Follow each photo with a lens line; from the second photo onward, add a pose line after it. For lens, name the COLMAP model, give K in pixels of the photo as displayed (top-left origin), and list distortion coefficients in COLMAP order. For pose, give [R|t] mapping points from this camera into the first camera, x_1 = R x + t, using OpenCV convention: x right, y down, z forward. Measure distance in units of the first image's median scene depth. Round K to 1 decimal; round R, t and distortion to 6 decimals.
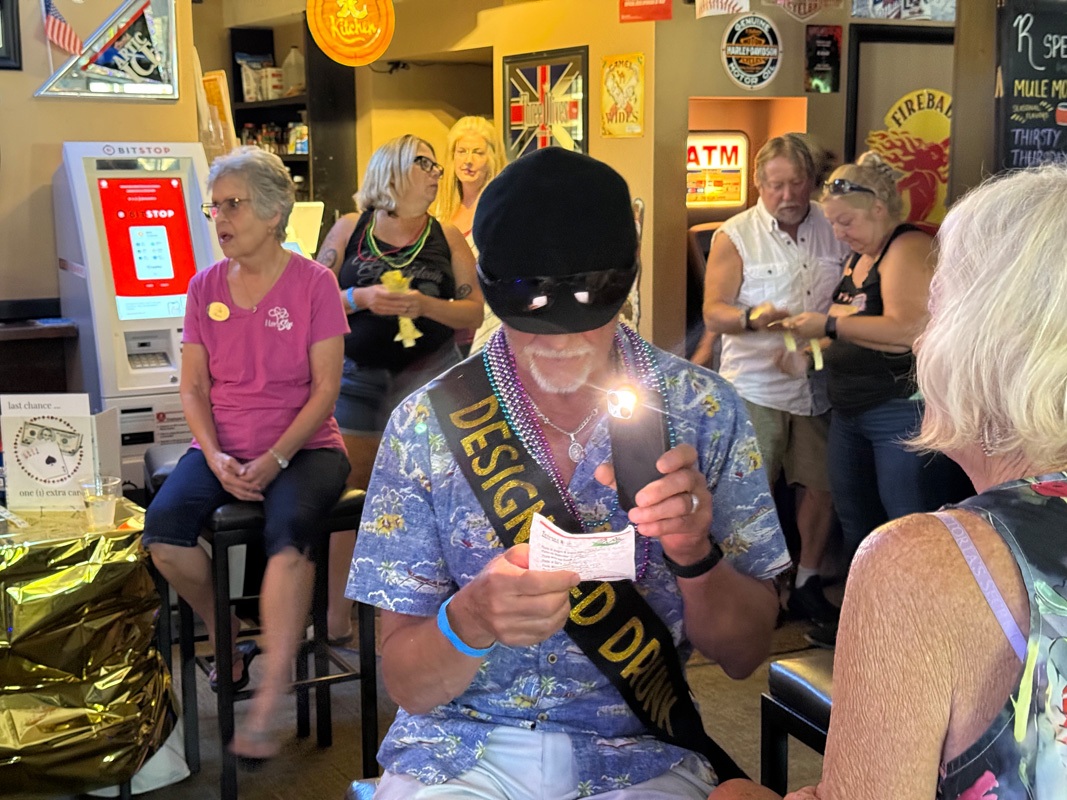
lens RADIAL K [[1482.6, 0, 539.1], [0, 1482.6, 415.1], [0, 0, 1]] dist [0.190287, -0.461819]
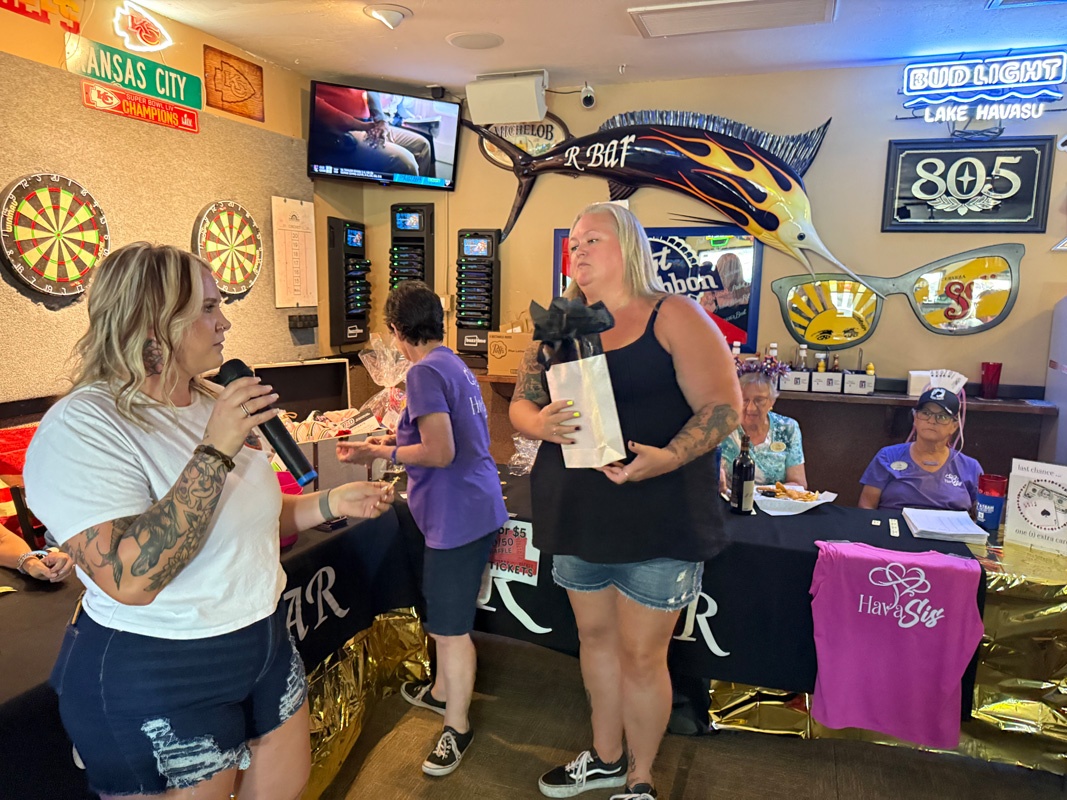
lens RADIAL K [[758.4, 0, 533.5], [0, 758.4, 400.0], [0, 0, 1]] dist [0.062462, -0.076323]
pose [[0.659397, 0.129673, -0.740527, -0.084720], [-0.150887, 0.987797, 0.038616, -0.017635], [0.736498, 0.086273, 0.670916, 0.124447]]
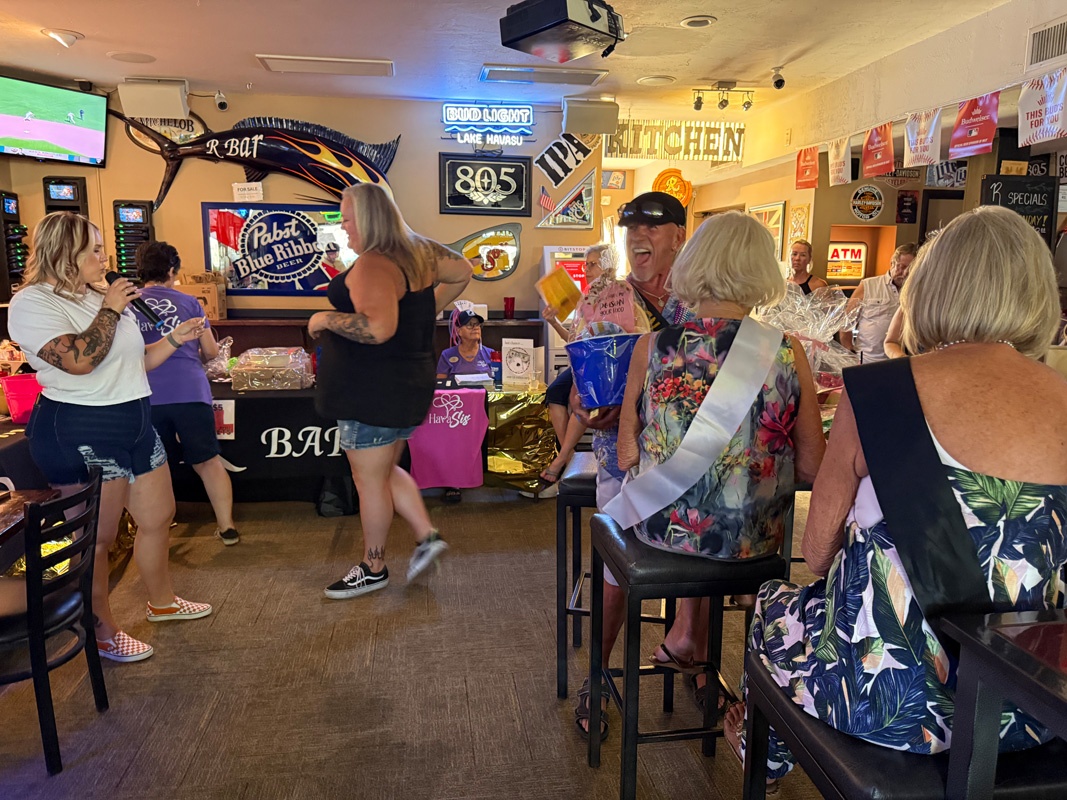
lens RADIAL K [[758.4, 0, 533.5], [0, 758.4, 400.0], [0, 0, 1]] dist [0.062462, -0.076323]
pose [[0.934143, 0.078652, -0.348126, 0.103494], [-0.076865, 0.996861, 0.018966, 0.041341], [0.348525, 0.009042, 0.937256, -0.139243]]
